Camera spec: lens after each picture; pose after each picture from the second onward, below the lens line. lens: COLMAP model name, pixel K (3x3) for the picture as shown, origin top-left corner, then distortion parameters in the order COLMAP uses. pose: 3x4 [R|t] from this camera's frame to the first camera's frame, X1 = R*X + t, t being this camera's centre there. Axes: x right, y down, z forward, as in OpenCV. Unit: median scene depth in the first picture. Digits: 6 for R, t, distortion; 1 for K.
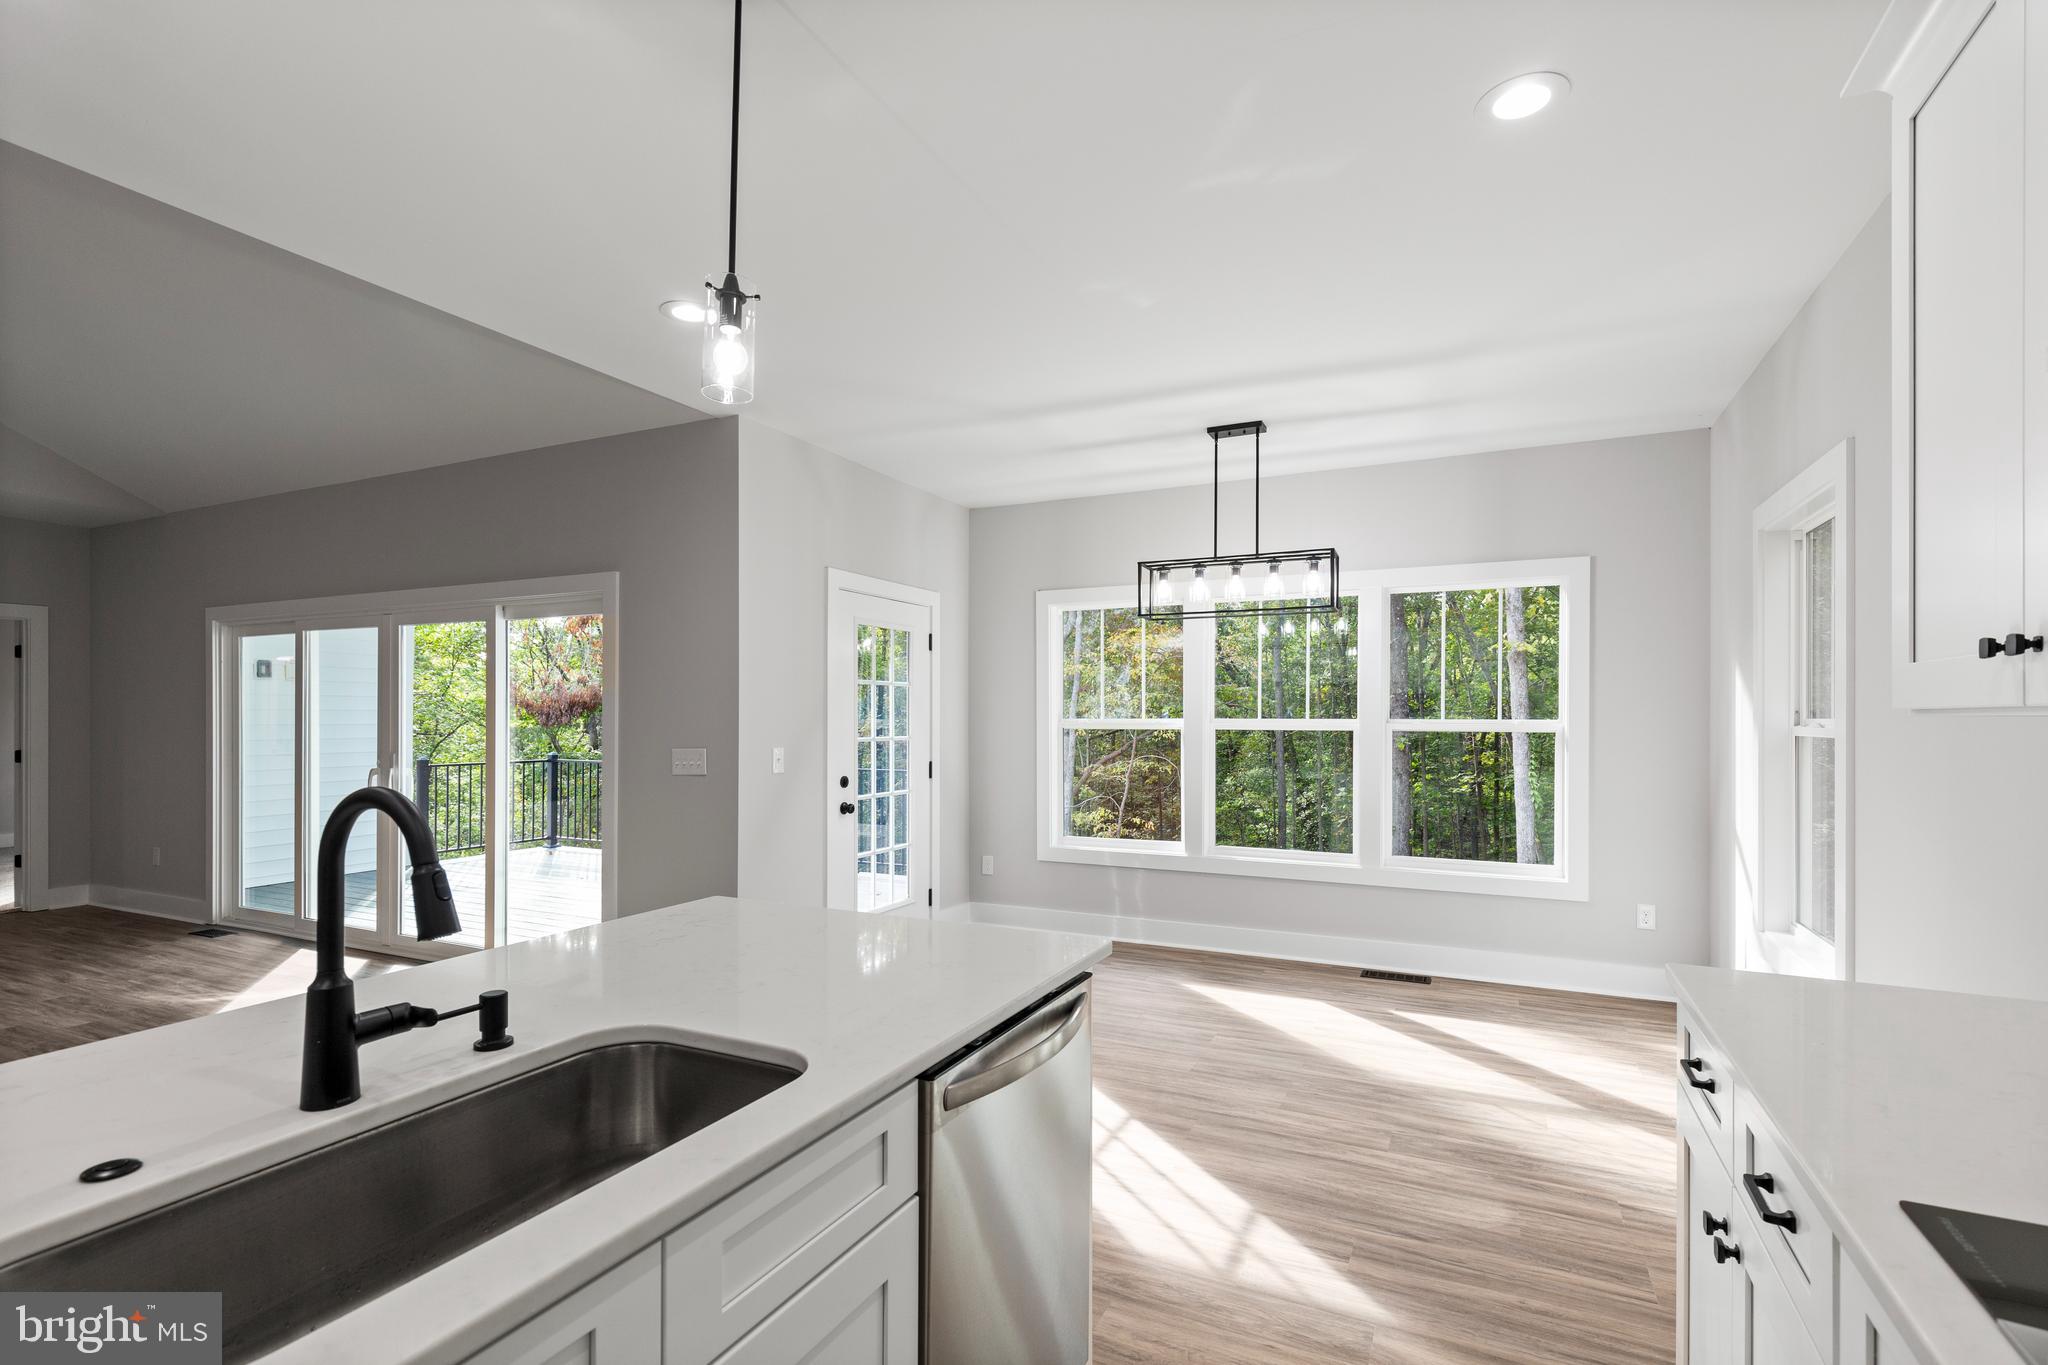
lens RADIAL K [[933.8, 0, 1028.6], [0, 933.8, 720.9], [0, 0, 1]] dist [0.011888, -0.000840]
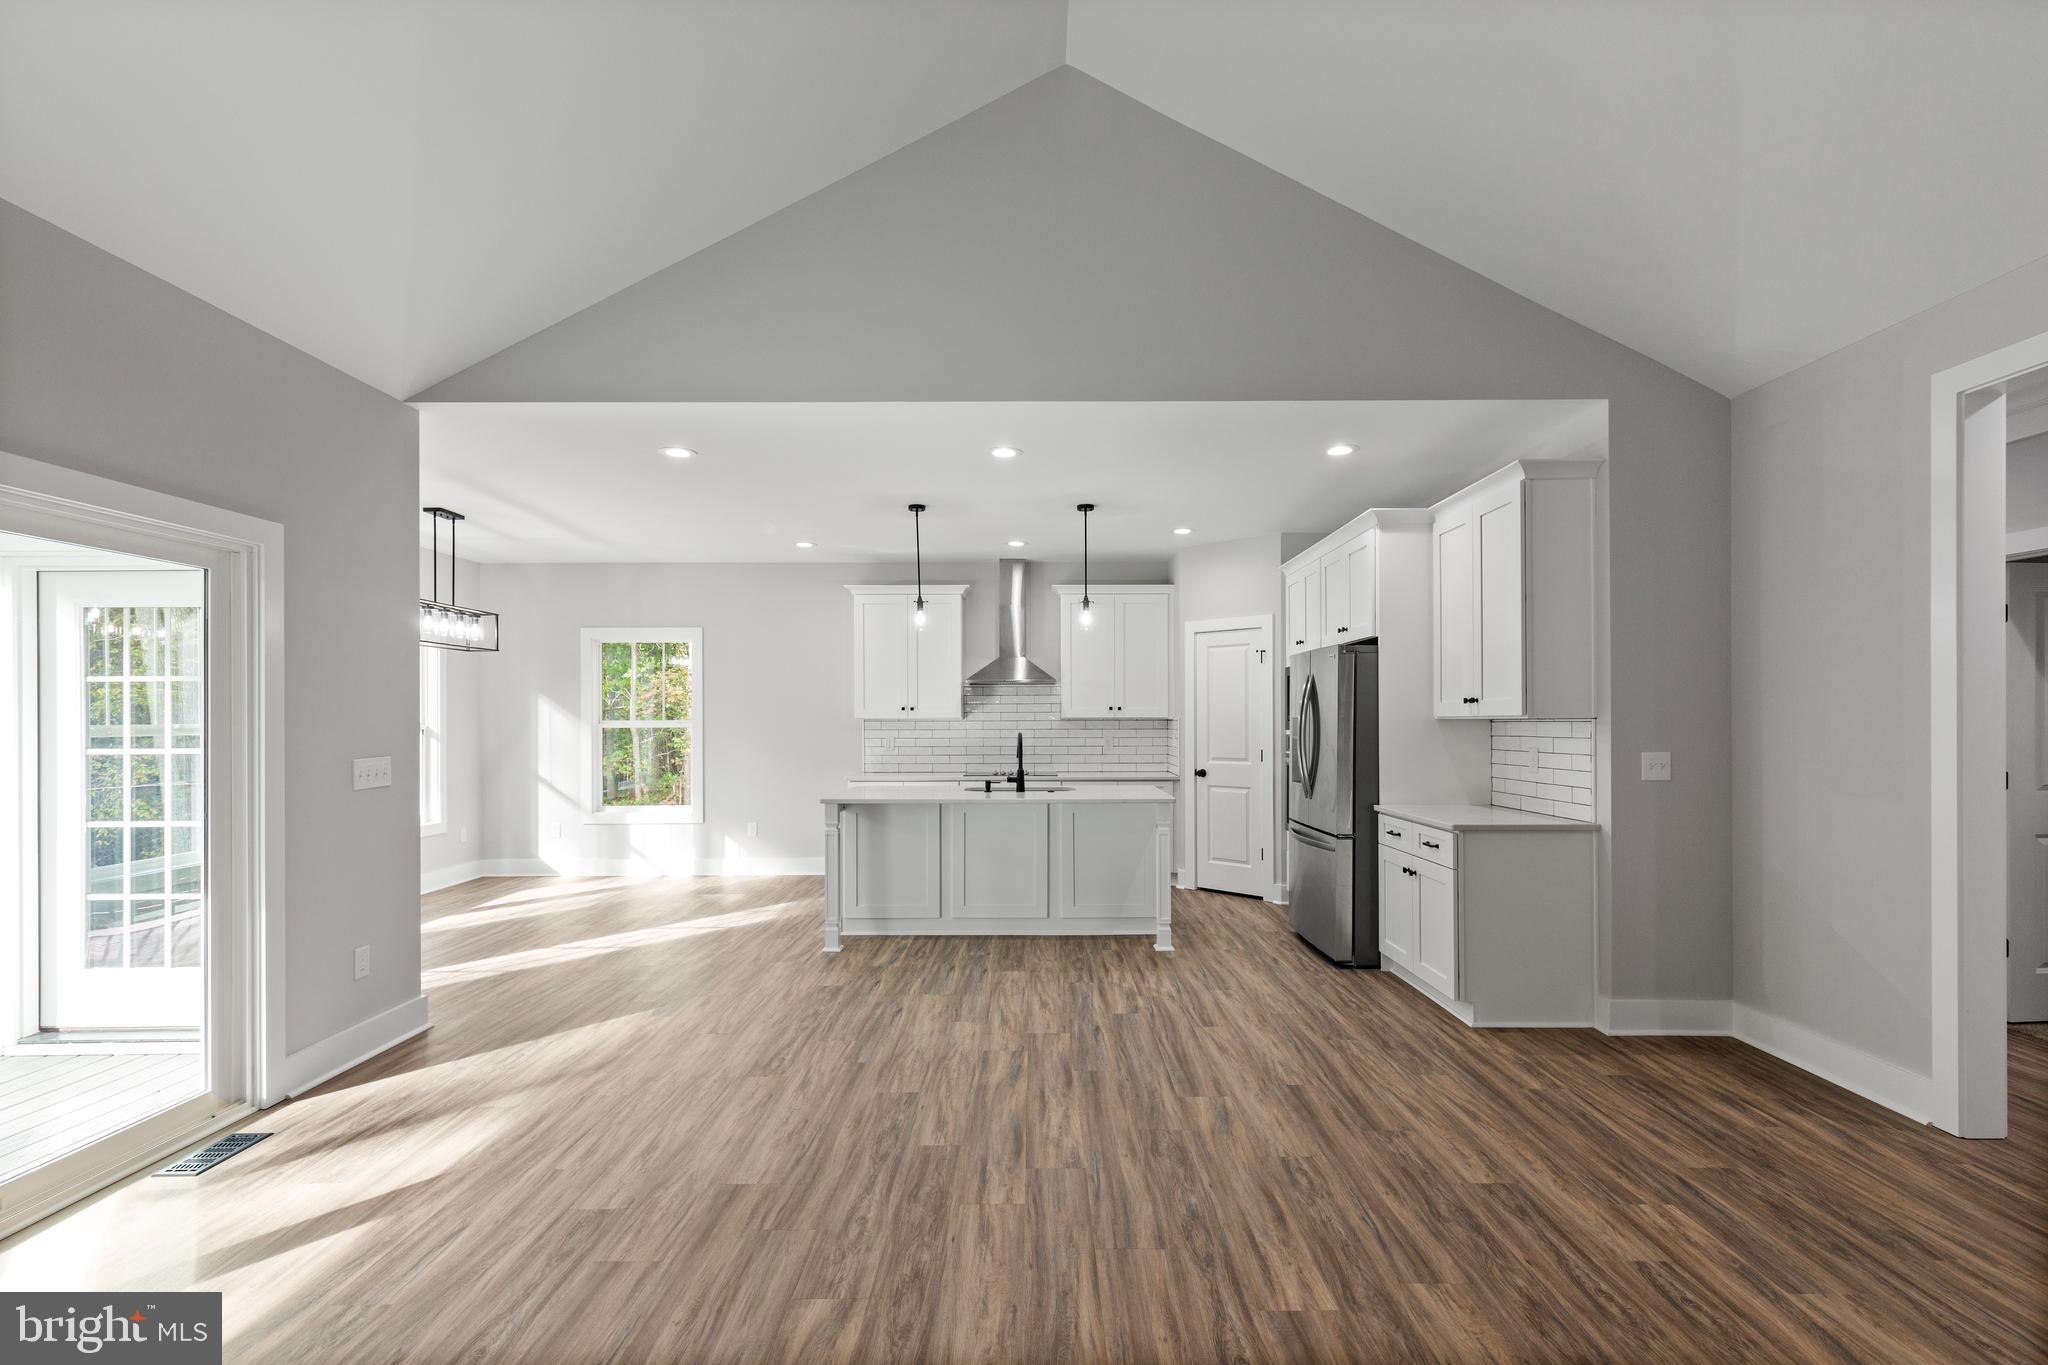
lens RADIAL K [[933.8, 0, 1035.2], [0, 933.8, 715.7], [0, 0, 1]] dist [0.011888, -0.000840]
pose [[-0.431626, 0.002996, 0.902048, -1.394071], [0.007820, 0.999969, 0.000421, -0.005441], [-0.902019, 0.007236, -0.431636, 0.801167]]
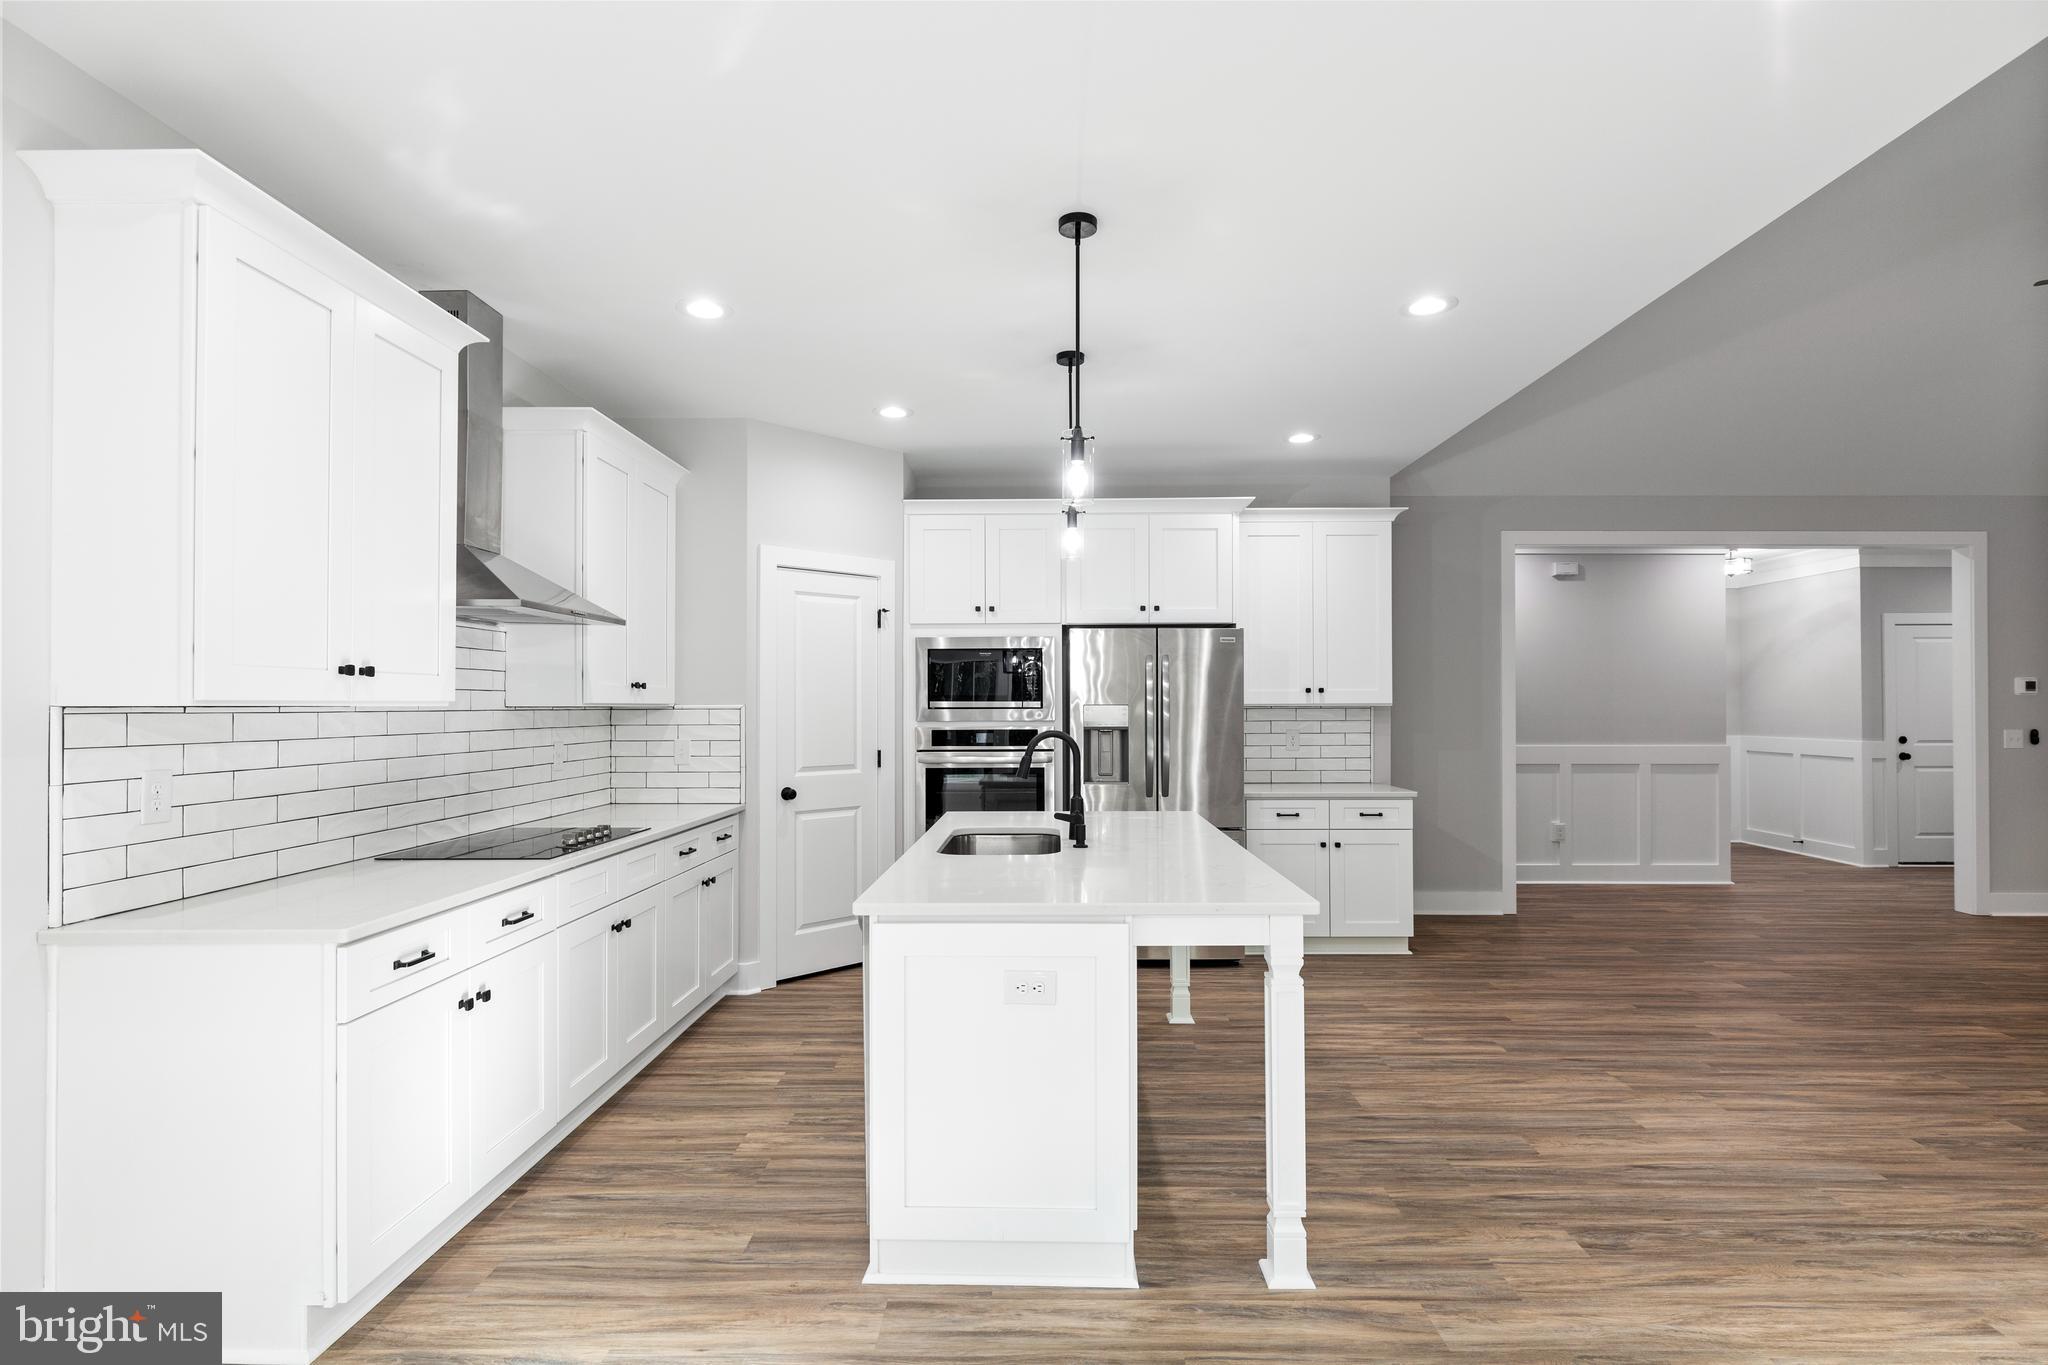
lens RADIAL K [[1010.9, 0, 1035.9], [0, 1010.9, 694.3], [0, 0, 1]] dist [0.002206, -0.000465]
pose [[-0.905924, -0.005273, -0.423408, 0.180552], [-0.003018, 0.999977, -0.005995, -0.004351], [0.423430, -0.004153, -0.905919, 0.943708]]
